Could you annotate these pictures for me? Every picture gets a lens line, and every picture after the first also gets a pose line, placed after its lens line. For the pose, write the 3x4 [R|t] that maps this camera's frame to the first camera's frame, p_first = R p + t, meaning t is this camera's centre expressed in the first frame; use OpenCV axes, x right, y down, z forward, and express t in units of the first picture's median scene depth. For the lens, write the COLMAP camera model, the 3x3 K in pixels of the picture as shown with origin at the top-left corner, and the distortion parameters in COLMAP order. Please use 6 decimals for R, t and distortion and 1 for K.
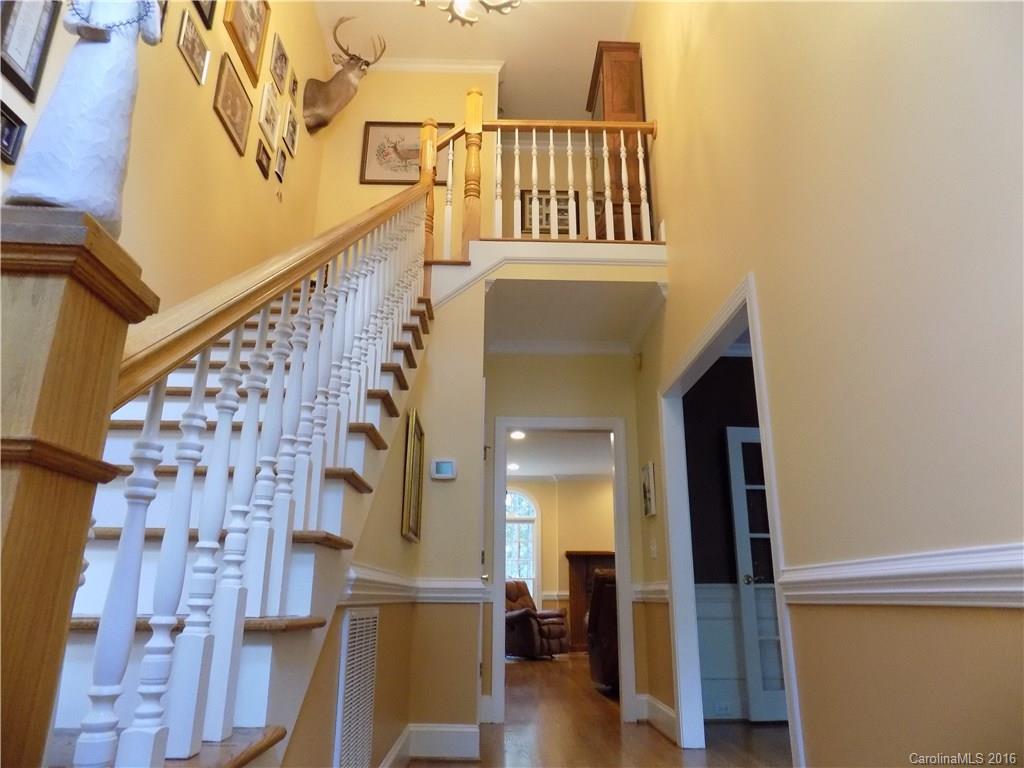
lens RADIAL K [[696.5, 0, 512.0], [0, 696.5, 384.0], [0, 0, 1]] dist [-0.000349, -0.000073]
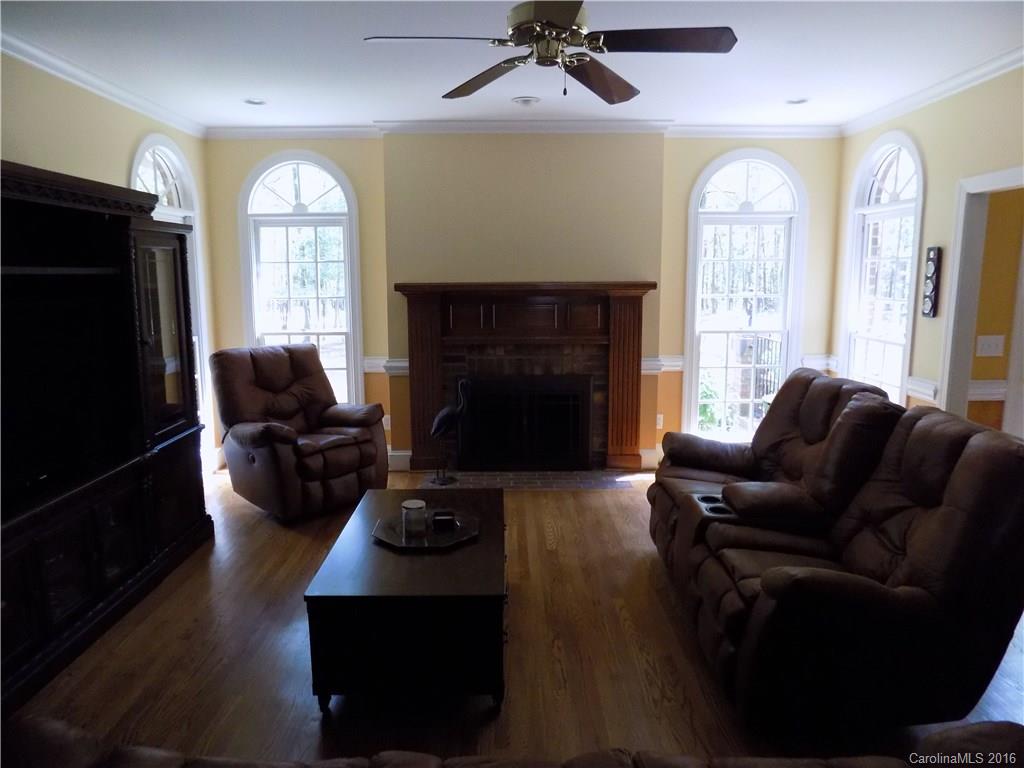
lens RADIAL K [[696.5, 0, 512.0], [0, 696.5, 384.0], [0, 0, 1]] dist [-0.000349, -0.000073]
pose [[0.999808, -0.010243, -0.016709, 0.167627], [0.016576, 0.896819, 0.442087, 0.091598], [0.010457, -0.442279, 0.896816, 0.545566]]
